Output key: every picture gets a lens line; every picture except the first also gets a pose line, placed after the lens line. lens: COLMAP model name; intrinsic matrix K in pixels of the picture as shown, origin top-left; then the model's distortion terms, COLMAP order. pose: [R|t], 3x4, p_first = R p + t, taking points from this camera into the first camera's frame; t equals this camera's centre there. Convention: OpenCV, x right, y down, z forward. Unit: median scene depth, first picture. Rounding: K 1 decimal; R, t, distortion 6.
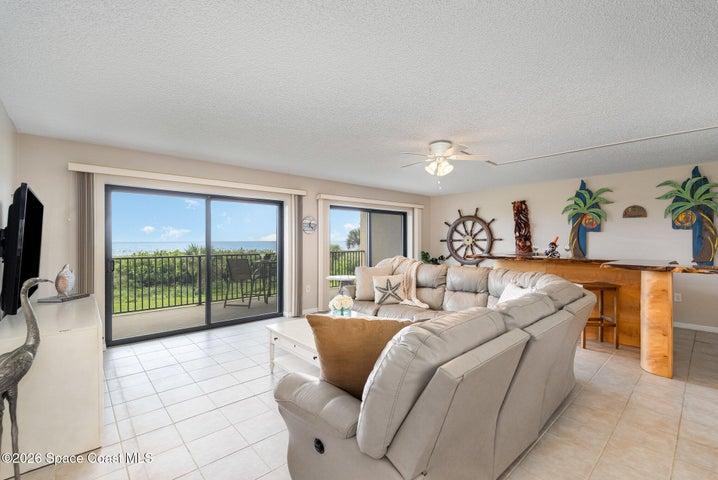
lens RADIAL K [[318.2, 0, 361.1], [0, 318.2, 241.6], [0, 0, 1]] dist [-0.001673, -0.000232]
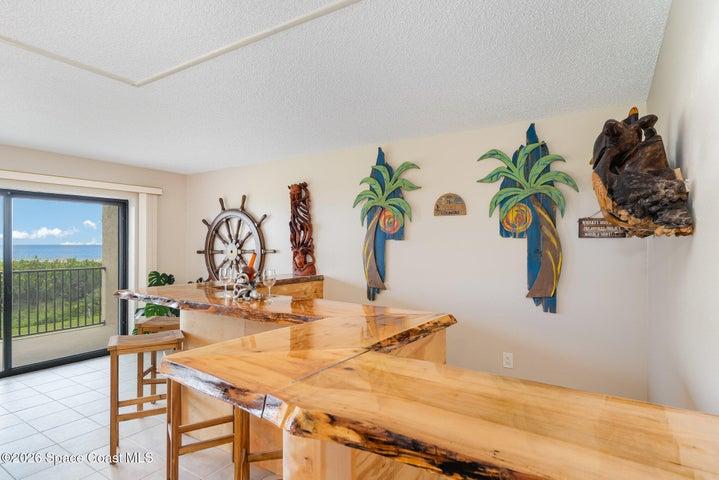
lens RADIAL K [[390.4, 0, 354.8], [0, 390.4, 237.0], [0, 0, 1]] dist [-0.002333, -0.000517]
pose [[0.970936, 0.005314, 0.239281, 0.505938], [-0.000552, 0.999801, -0.019962, -0.022307], [-0.239339, 0.019250, 0.970745, 0.354911]]
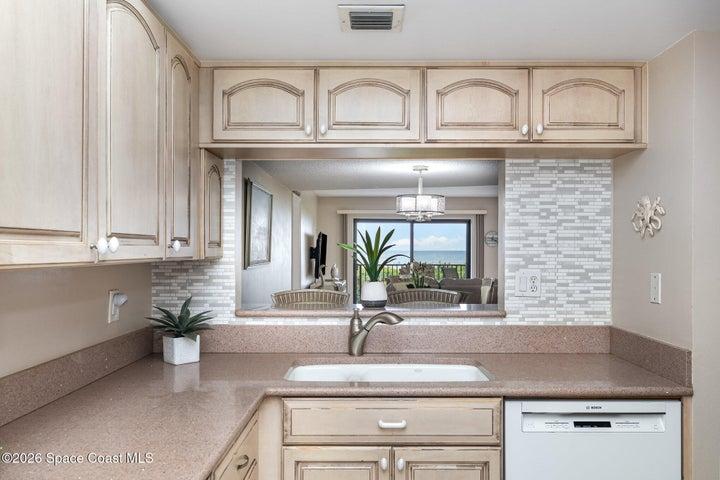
lens RADIAL K [[564.4, 0, 361.3], [0, 564.4, 247.4], [0, 0, 1]] dist [0.008349, 0.003888]
pose [[0.737079, 0.006594, -0.675775, 0.879119], [-0.007850, 0.999968, 0.001195, -0.021792], [0.675761, 0.004424, 0.737107, -0.831081]]
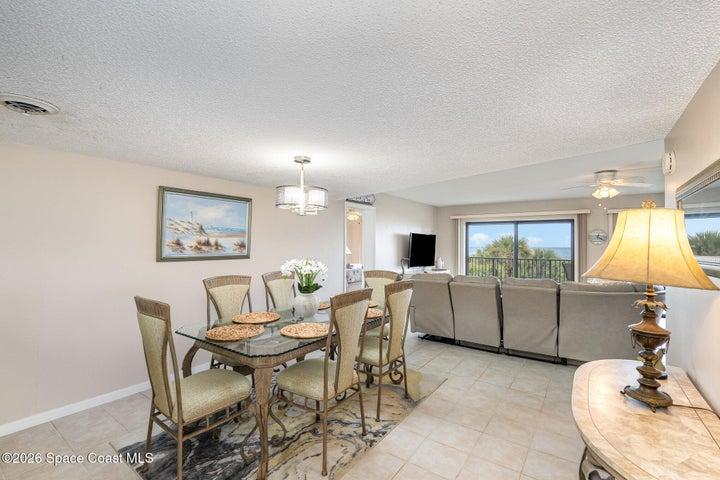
lens RADIAL K [[319.1, 0, 364.3], [0, 319.1, 243.9], [0, 0, 1]] dist [-0.001673, -0.000232]
pose [[0.211354, -0.001639, -0.977408, 0.830652], [-0.010806, 0.999934, -0.004013, -0.012047], [0.977350, 0.011410, 0.211322, -0.100604]]
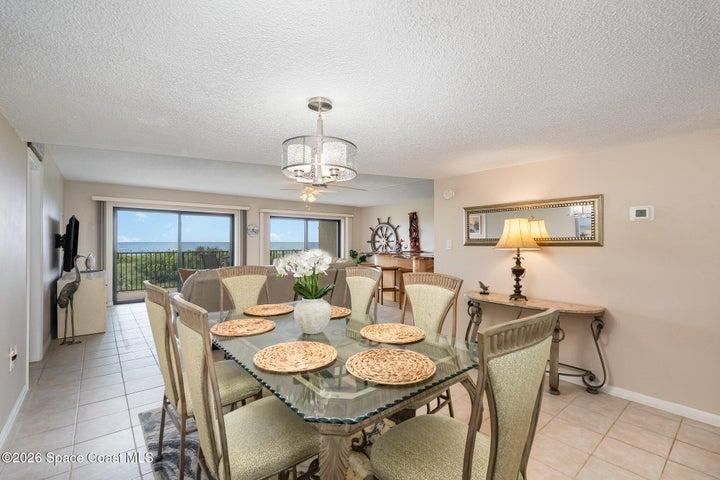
lens RADIAL K [[319.1, 0, 360.9], [0, 319.1, 241.1], [0, 0, 1]] dist [-0.001673, -0.000232]
pose [[0.999151, 0.003940, -0.041007, 0.392890], [-0.004133, 0.999981, -0.004627, 0.001349], [0.040988, 0.004793, 0.999148, -0.430540]]
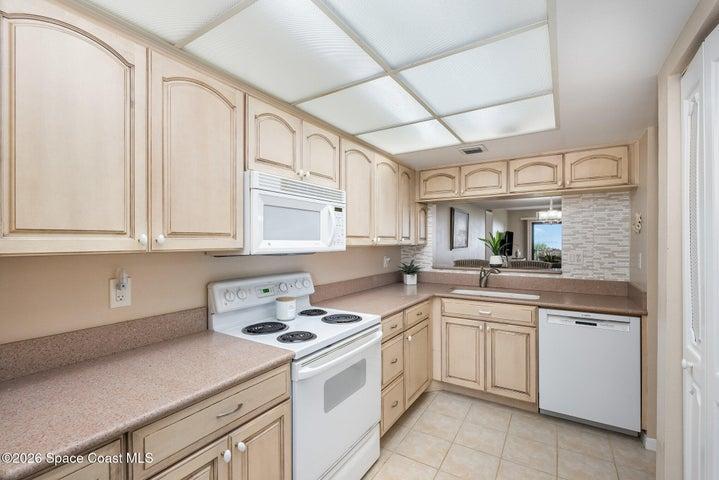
lens RADIAL K [[318.7, 0, 358.5], [0, 318.7, 238.4], [0, 0, 1]] dist [-0.001673, -0.000232]
pose [[0.255518, -0.000096, -0.966804, 1.101971], [-0.000398, 1.000000, -0.000205, -0.024017], [0.966804, 0.000437, 0.255518, -0.873684]]
